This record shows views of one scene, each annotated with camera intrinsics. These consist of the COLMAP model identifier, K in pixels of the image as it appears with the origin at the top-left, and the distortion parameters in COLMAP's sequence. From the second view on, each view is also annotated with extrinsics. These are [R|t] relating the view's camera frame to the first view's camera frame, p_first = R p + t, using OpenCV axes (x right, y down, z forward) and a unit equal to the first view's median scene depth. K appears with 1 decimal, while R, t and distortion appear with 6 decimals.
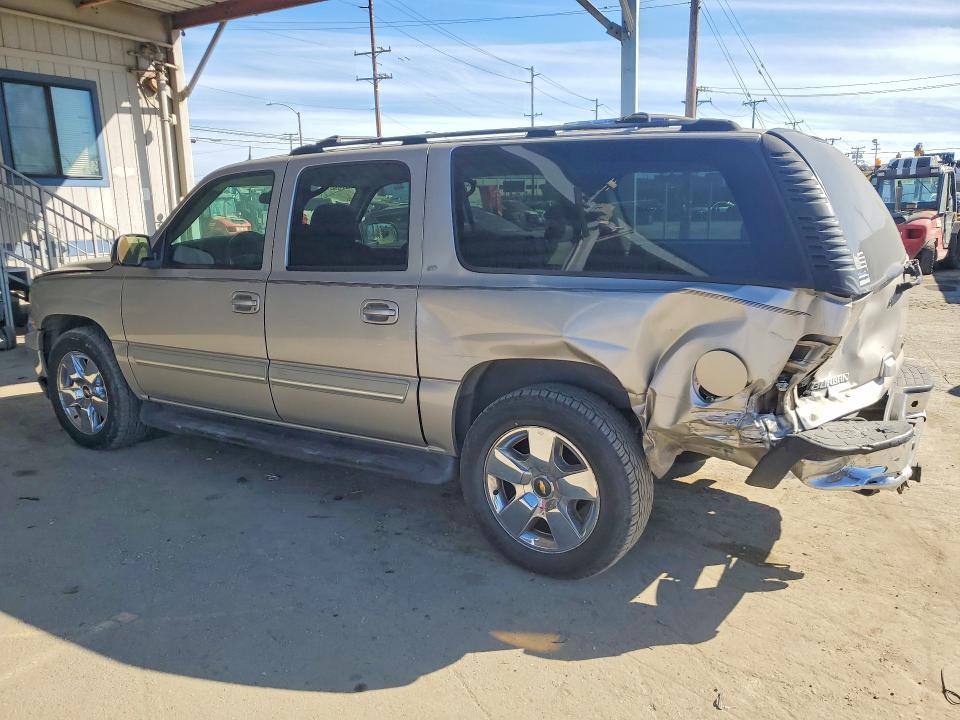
lens RADIAL K [[738.2, 0, 480.0], [0, 738.2, 360.0], [0, 0, 1]] dist [0.009297, 0.002437]
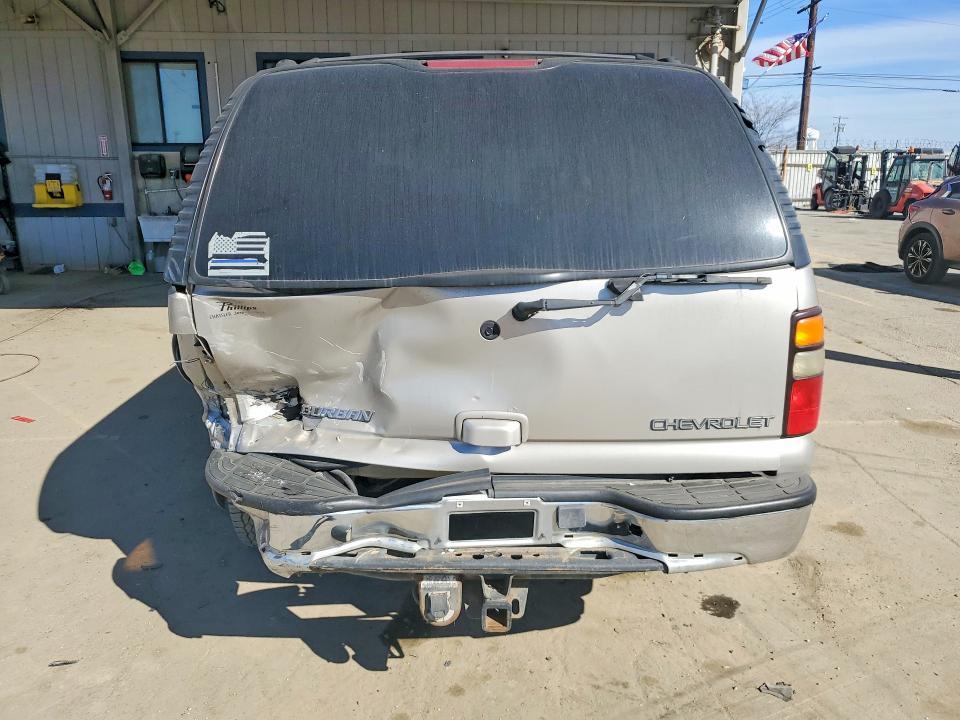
lens RADIAL K [[738.2, 0, 480.0], [0, 738.2, 360.0], [0, 0, 1]] dist [0.009297, 0.002437]
pose [[0.568852, 0.211571, -0.794761, 0.788701], [-0.173551, 0.975465, 0.135456, -0.104585], [0.803920, 0.060878, 0.591614, 0.475795]]
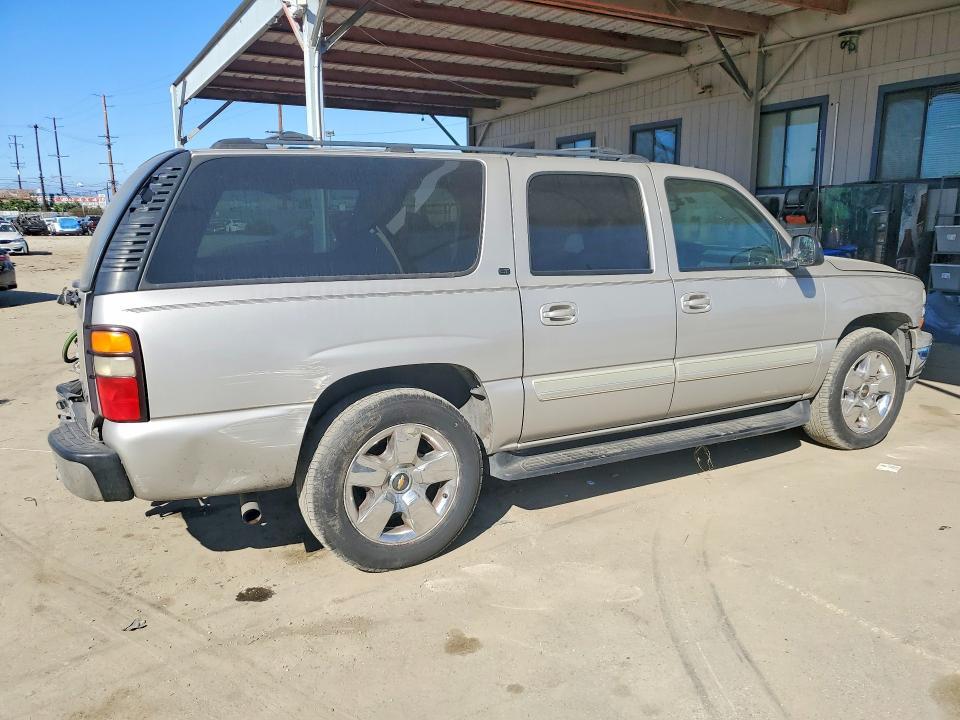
lens RADIAL K [[738.2, 0, 480.0], [0, 738.2, 360.0], [0, 0, 1]] dist [0.009297, 0.002437]
pose [[-0.465873, 0.184004, -0.865508, 0.941986], [-0.163547, 0.943381, 0.288591, -0.326282], [0.869606, 0.275998, -0.409403, 1.500068]]
